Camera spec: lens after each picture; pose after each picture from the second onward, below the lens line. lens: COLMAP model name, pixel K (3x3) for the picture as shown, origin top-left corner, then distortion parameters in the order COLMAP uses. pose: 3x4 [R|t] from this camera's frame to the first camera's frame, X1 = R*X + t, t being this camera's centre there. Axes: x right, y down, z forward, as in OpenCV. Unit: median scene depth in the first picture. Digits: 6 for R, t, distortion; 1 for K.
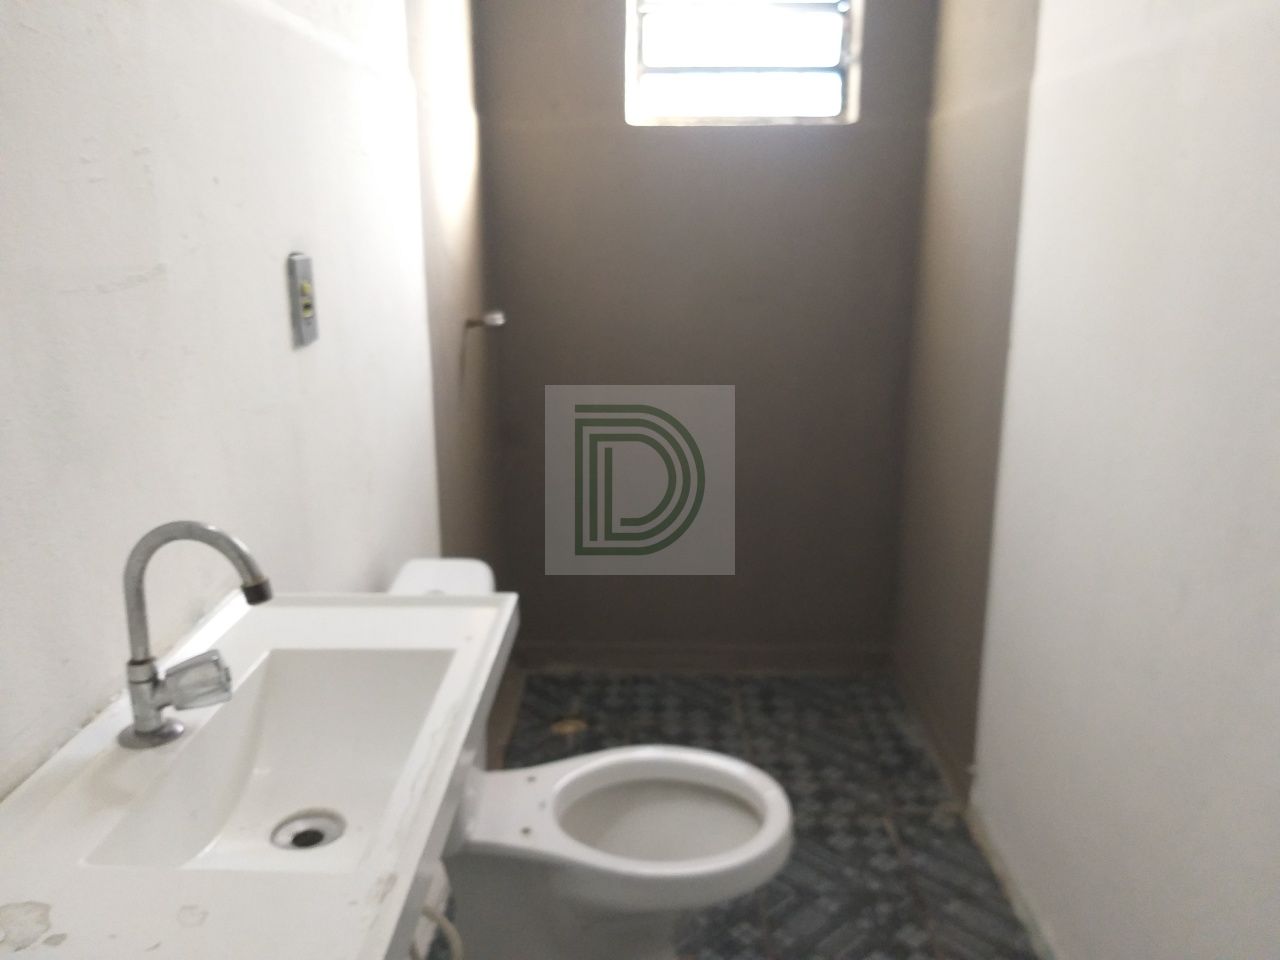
lens RADIAL K [[998.8, 0, 610.7], [0, 998.8, 473.7], [0, 0, 1]] dist [0.034205, -0.115945]
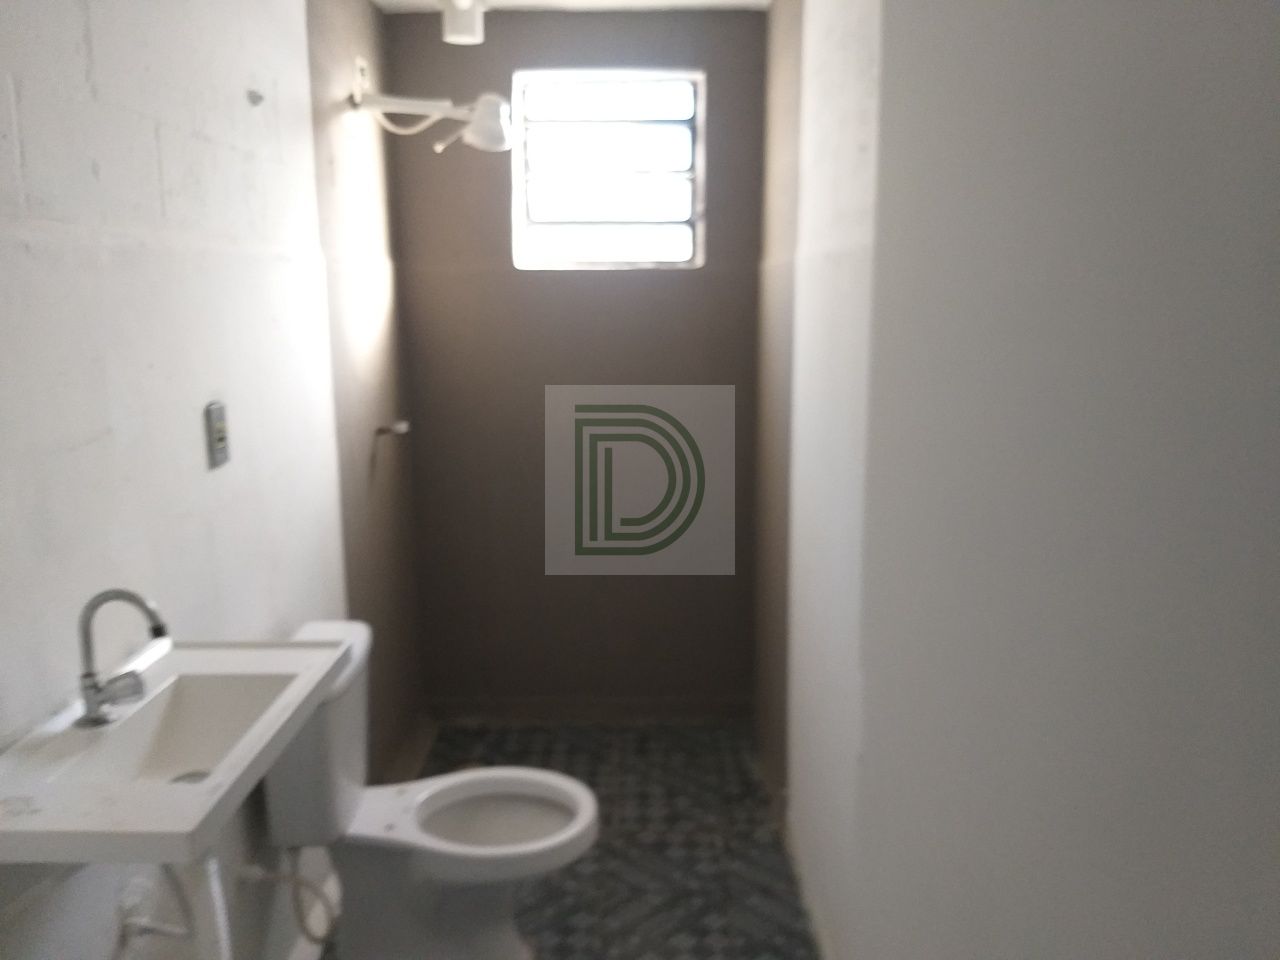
lens RADIAL K [[1005.2, 0, 632.4], [0, 1005.2, 482.2], [0, 0, 1]] dist [0.047201, -0.117468]
pose [[0.999415, -0.004769, 0.033875, 0.141453], [0.006959, 0.997871, -0.064847, -0.006252], [-0.033494, 0.065045, 0.997320, -0.270611]]
